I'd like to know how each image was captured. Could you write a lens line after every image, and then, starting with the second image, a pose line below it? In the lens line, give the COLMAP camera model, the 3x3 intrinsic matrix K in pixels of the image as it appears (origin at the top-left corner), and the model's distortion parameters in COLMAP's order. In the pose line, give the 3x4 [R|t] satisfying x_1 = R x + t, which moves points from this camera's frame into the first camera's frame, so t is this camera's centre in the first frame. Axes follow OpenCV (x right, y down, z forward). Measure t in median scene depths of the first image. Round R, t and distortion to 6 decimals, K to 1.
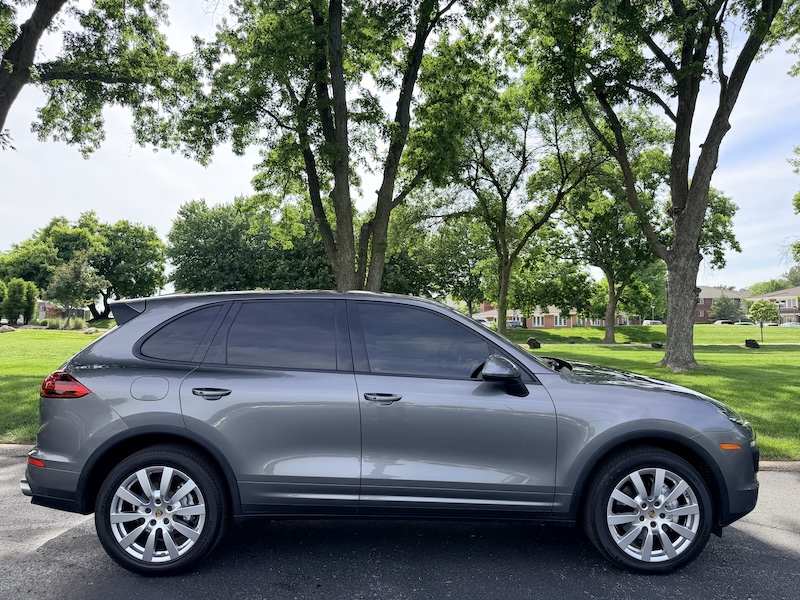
lens RADIAL K [[570.4, 0, 400.0], [0, 570.4, 300.0], [0, 0, 1]] dist [0.076504, -0.067328]
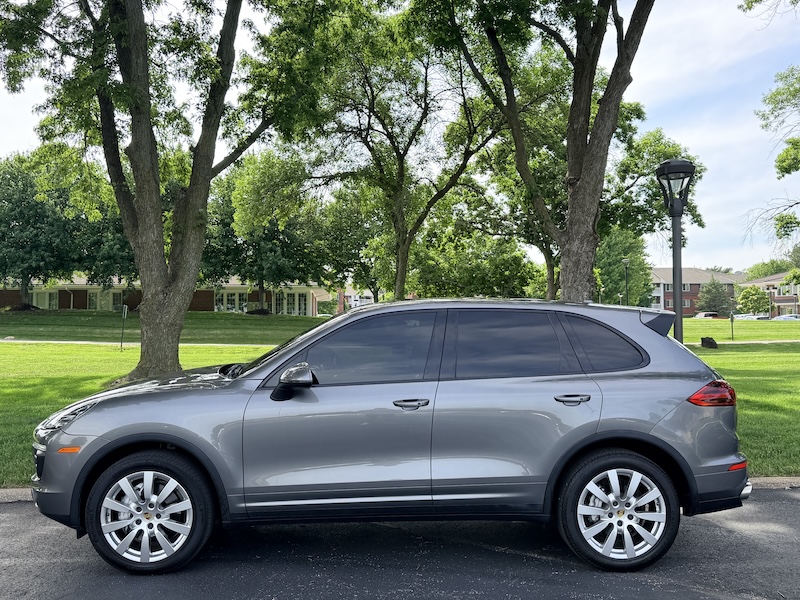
lens RADIAL K [[780.9, 0, 400.0], [0, 780.9, 300.0], [0, 0, 1]] dist [0.145045, -0.277838]
pose [[0.992535, -0.005379, 0.121846, 0.048928], [0.003358, 0.999854, 0.016783, -0.003417], [-0.121918, -0.016249, 0.992407, -0.033270]]
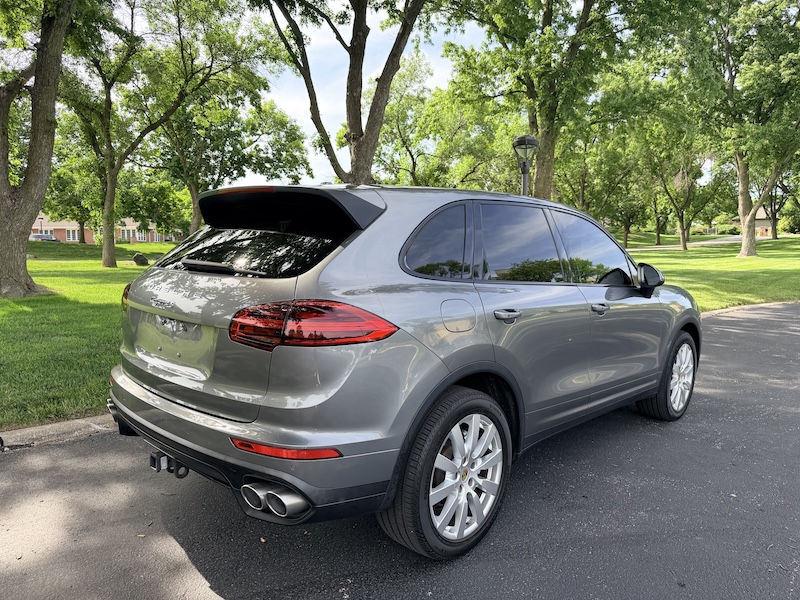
lens RADIAL K [[570.4, 0, 400.0], [0, 570.4, 300.0], [0, 0, 1]] dist [0.076504, -0.067328]
pose [[0.708965, -0.058918, 0.702779, -0.120682], [-0.043756, 0.990910, 0.127214, 0.005101], [-0.703885, -0.120941, 0.699942, 0.067873]]
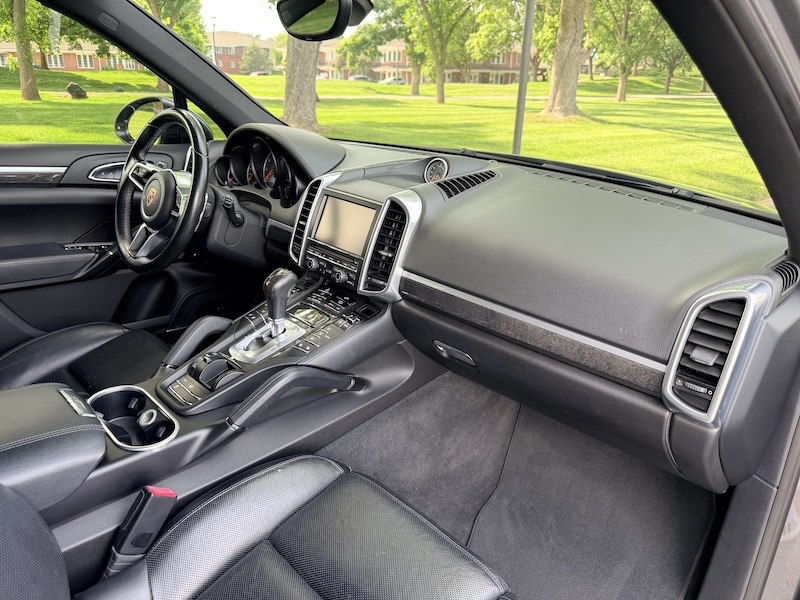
lens RADIAL K [[570.4, 0, 400.0], [0, 570.4, 300.0], [0, 0, 1]] dist [0.076504, -0.067328]
pose [[0.732504, -0.210600, 0.647368, -0.006073], [-0.071145, 0.922056, 0.380462, 0.008040], [-0.677035, -0.324747, 0.660426, 0.123403]]
